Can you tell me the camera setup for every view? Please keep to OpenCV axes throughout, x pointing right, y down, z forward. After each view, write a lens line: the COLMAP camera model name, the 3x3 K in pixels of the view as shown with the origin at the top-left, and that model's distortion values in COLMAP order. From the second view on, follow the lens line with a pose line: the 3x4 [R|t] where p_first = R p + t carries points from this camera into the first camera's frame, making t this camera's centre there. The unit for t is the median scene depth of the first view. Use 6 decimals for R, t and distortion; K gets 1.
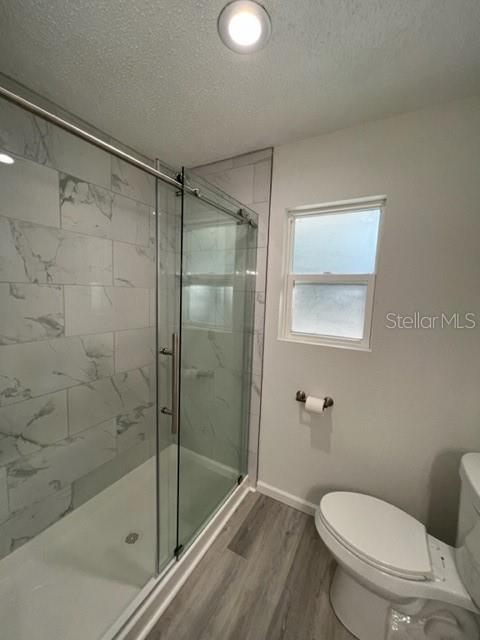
lens RADIAL K [[255.4, 0, 240.8], [0, 255.4, 320.1], [0, 0, 1]] dist [-0.001651, 0.000067]
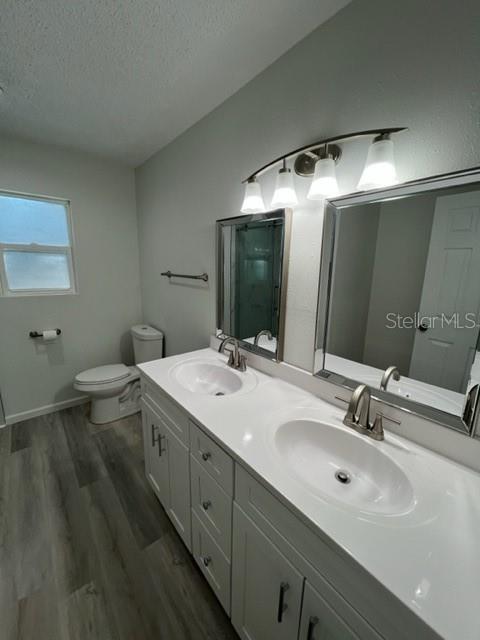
lens RADIAL K [[255.4, 0, 241.1], [0, 255.4, 319.6], [0, 0, 1]] dist [-0.001651, 0.000067]
pose [[0.353869, -0.219636, 0.909141, -0.636252], [0.080739, 0.975581, 0.204260, 0.026028], [-0.931803, 0.001122, 0.362962, -0.572097]]
